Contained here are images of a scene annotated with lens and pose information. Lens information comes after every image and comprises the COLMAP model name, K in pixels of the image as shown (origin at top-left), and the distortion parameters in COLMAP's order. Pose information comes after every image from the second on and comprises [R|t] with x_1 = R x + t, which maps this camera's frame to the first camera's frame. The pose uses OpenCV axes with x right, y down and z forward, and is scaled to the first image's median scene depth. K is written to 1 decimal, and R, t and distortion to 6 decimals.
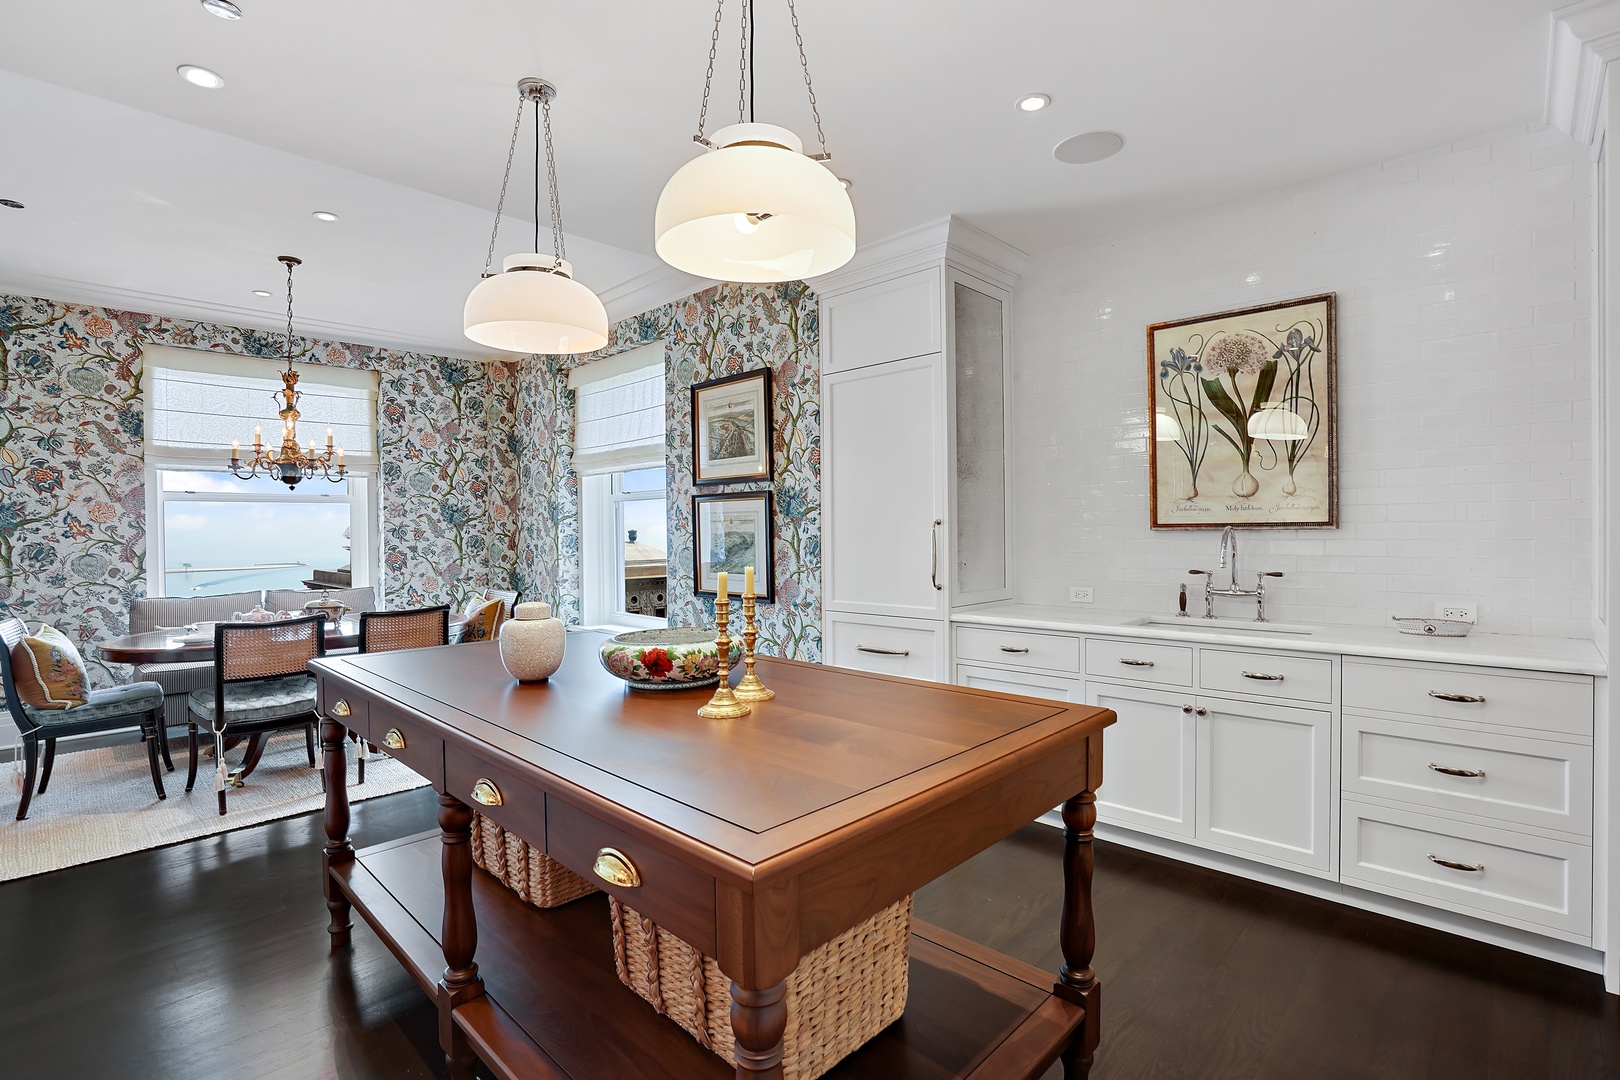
lens RADIAL K [[753.0, 0, 810.2], [0, 753.0, 531.7], [0, 0, 1]] dist [-0.033074, 0.009928]
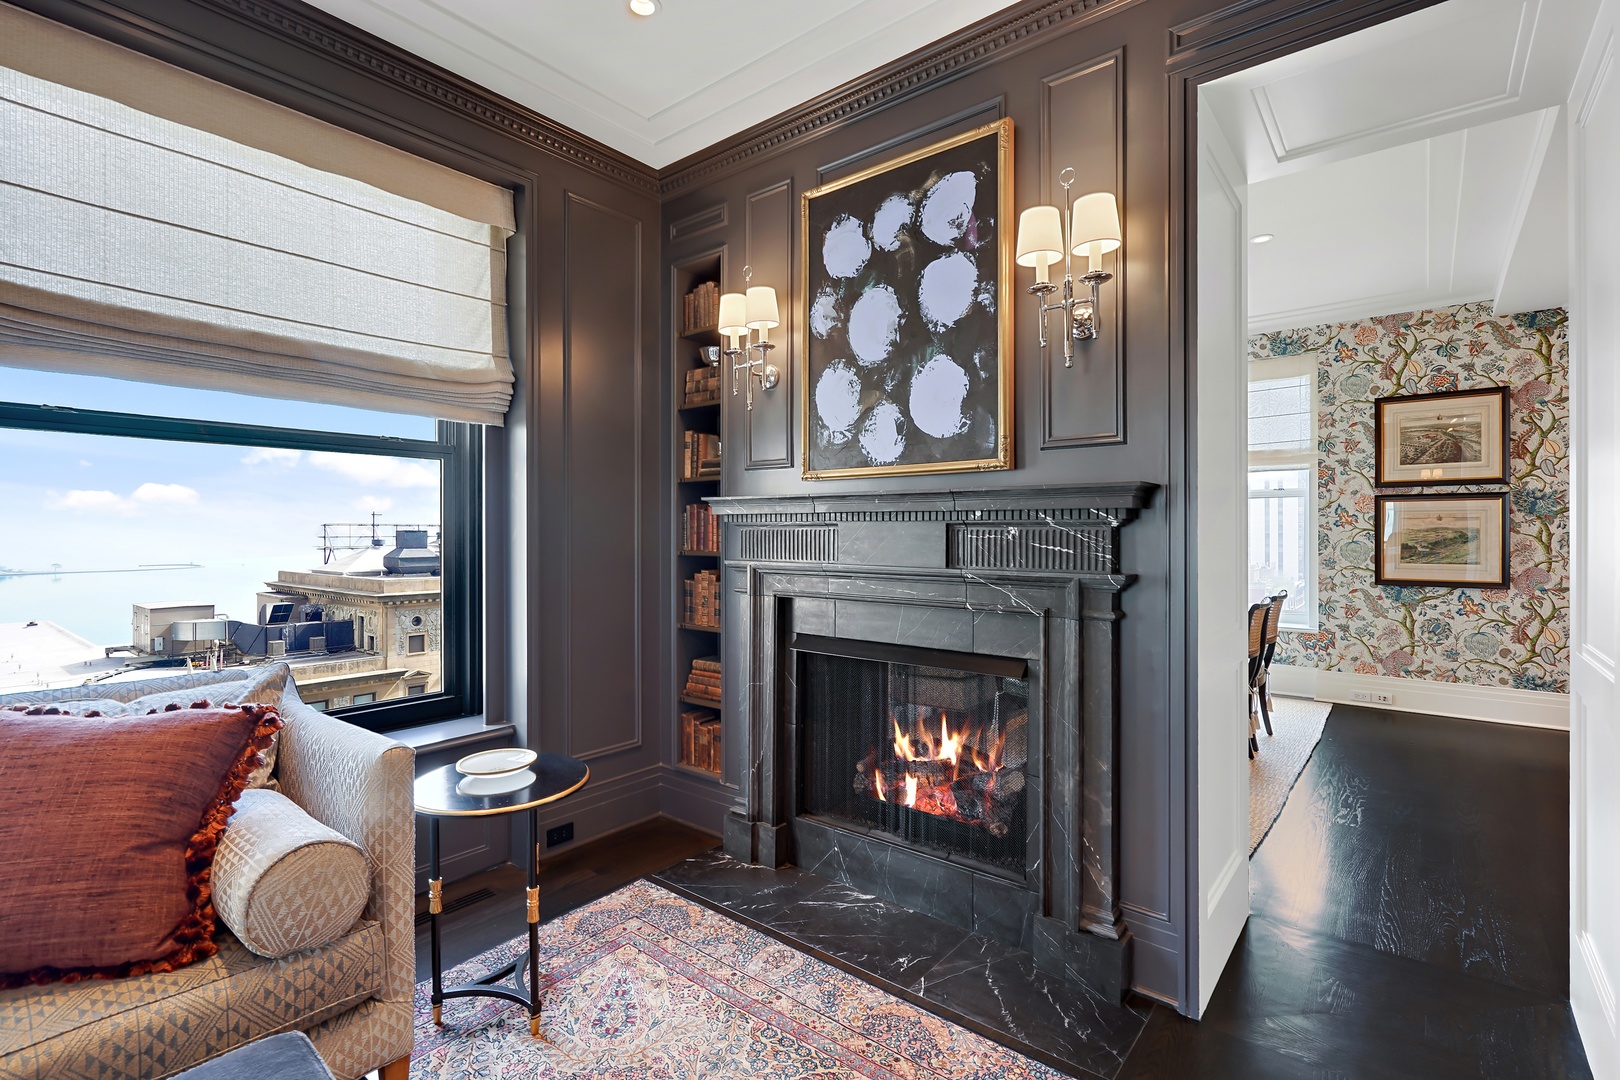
lens RADIAL K [[753.0, 0, 769.9], [0, 753.0, 536.5], [0, 0, 1]] dist [-0.033074, 0.009928]
pose [[0.998297, 0.004303, 0.058174, -1.227605], [-0.004481, 0.999986, 0.002940, 0.015548], [-0.058160, -0.003196, 0.998302, -0.067277]]
